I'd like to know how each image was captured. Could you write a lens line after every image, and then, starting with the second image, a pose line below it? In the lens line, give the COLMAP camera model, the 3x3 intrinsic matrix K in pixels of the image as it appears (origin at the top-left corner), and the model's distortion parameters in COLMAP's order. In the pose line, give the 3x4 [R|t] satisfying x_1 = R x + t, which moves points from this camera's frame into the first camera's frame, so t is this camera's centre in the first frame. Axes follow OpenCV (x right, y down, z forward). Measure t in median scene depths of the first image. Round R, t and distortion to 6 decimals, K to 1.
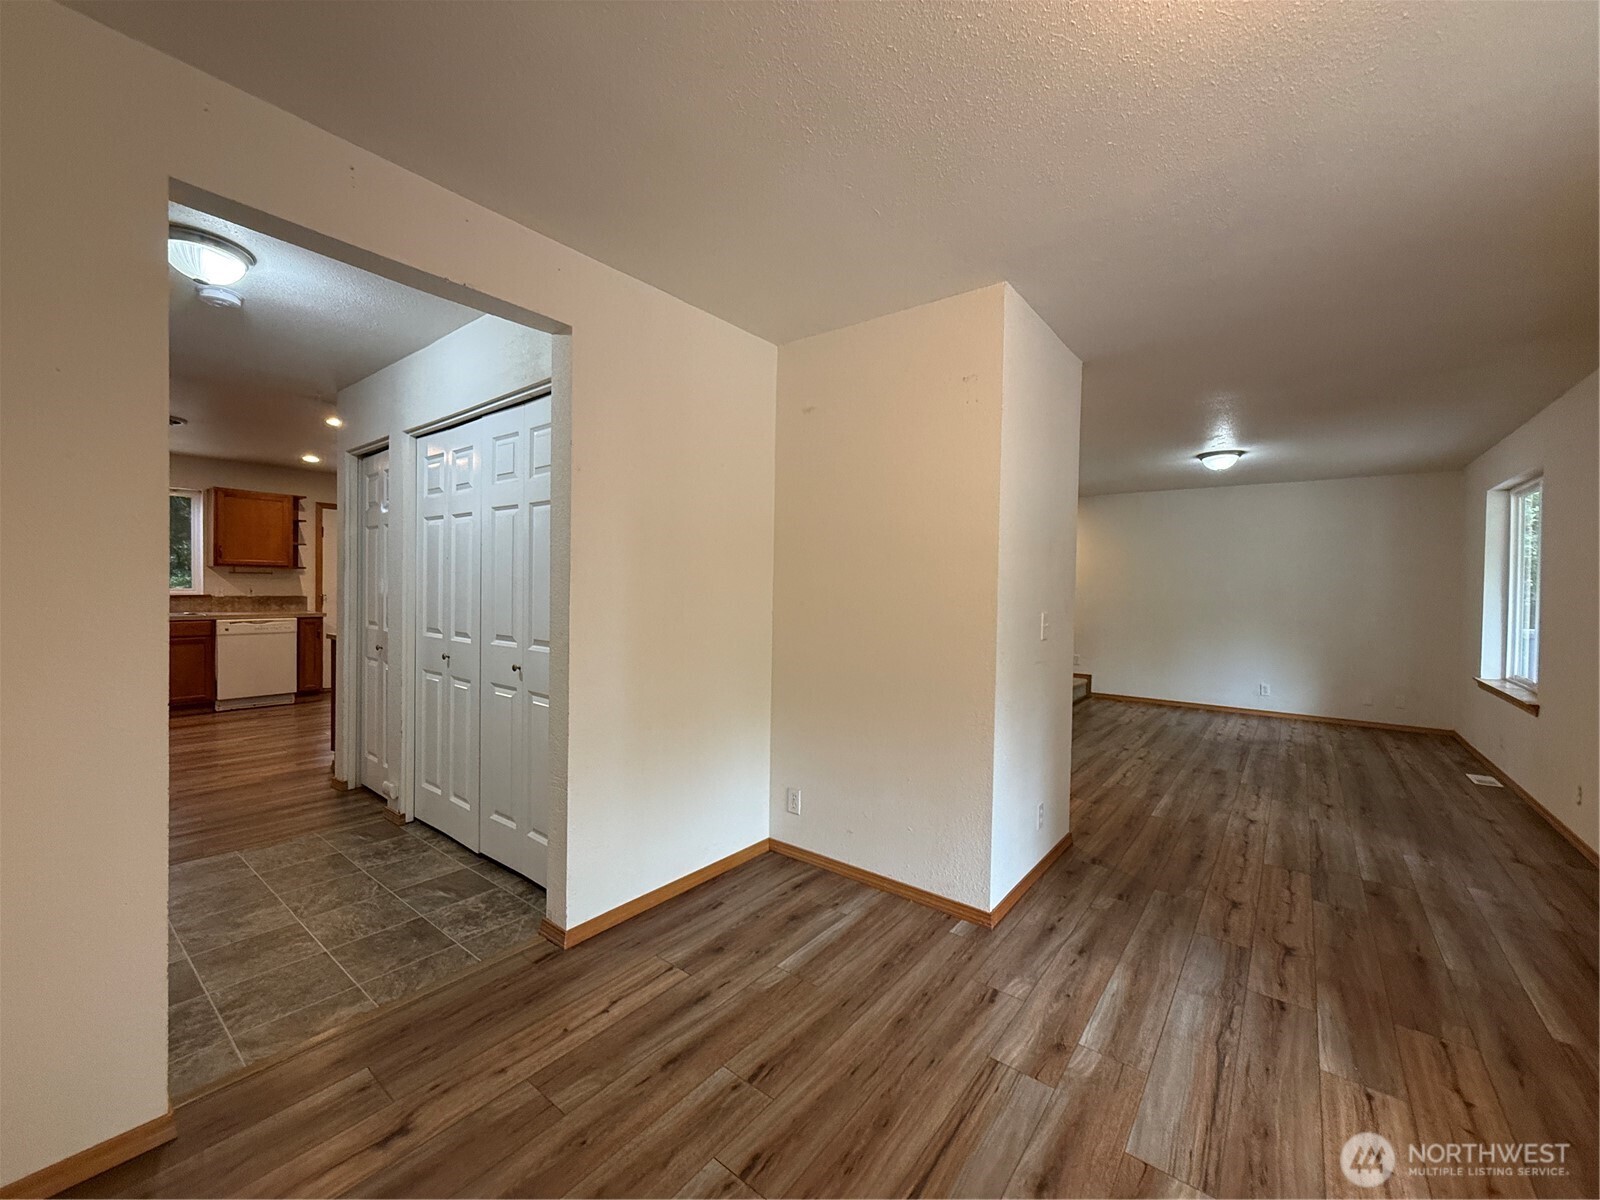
lens RADIAL K [[637.6, 0, 802.1], [0, 637.6, 598.1], [0, 0, 1]] dist [-0.000144, -0.000651]
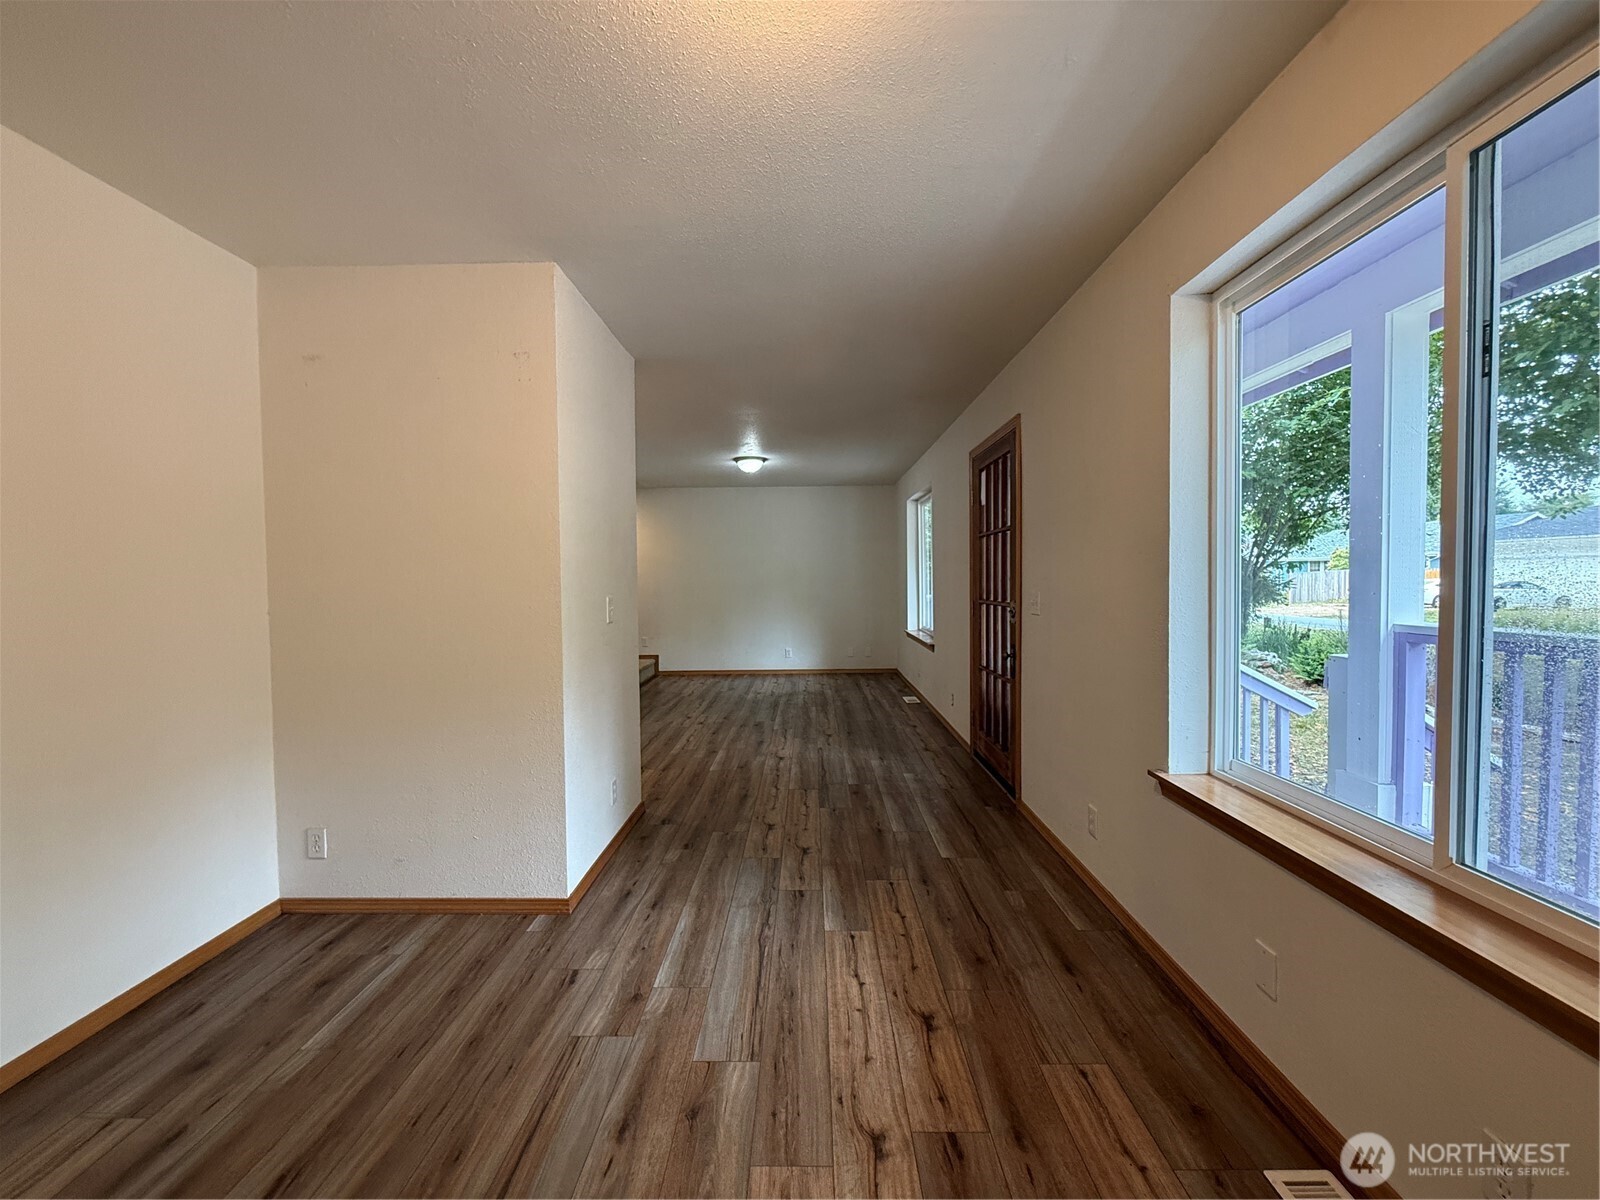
lens RADIAL K [[637.6, 0, 802.1], [0, 637.6, 598.1], [0, 0, 1]] dist [-0.000144, -0.000651]
pose [[0.797103, -0.044038, 0.602235, 0.005460], [0.033882, 0.999028, 0.028207, 0.006625], [-0.602892, -0.002079, 0.797820, -0.020596]]
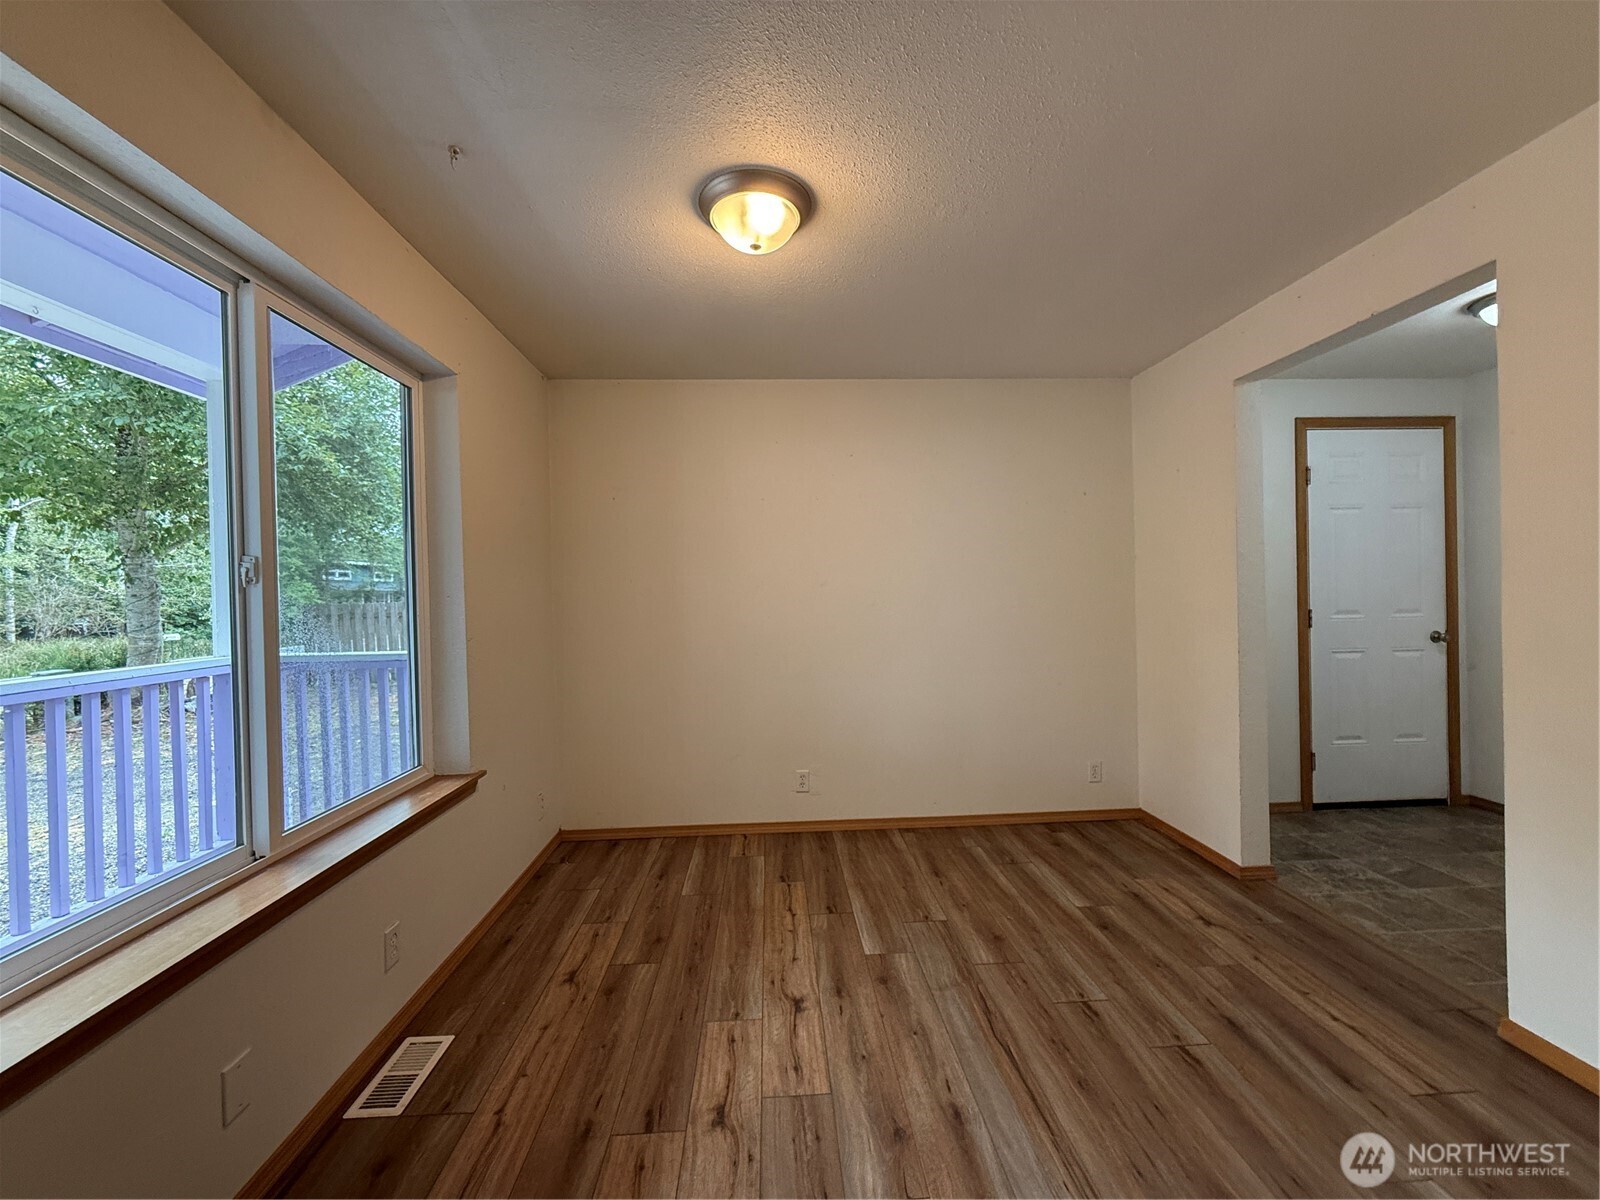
lens RADIAL K [[637.6, 0, 802.1], [0, 637.6, 598.1], [0, 0, 1]] dist [-0.000144, -0.000651]
pose [[-0.755391, 0.002801, -0.655268, 0.772715], [-0.001673, 0.999979, 0.006204, -0.004340], [0.655272, 0.005782, -0.755371, 0.972258]]
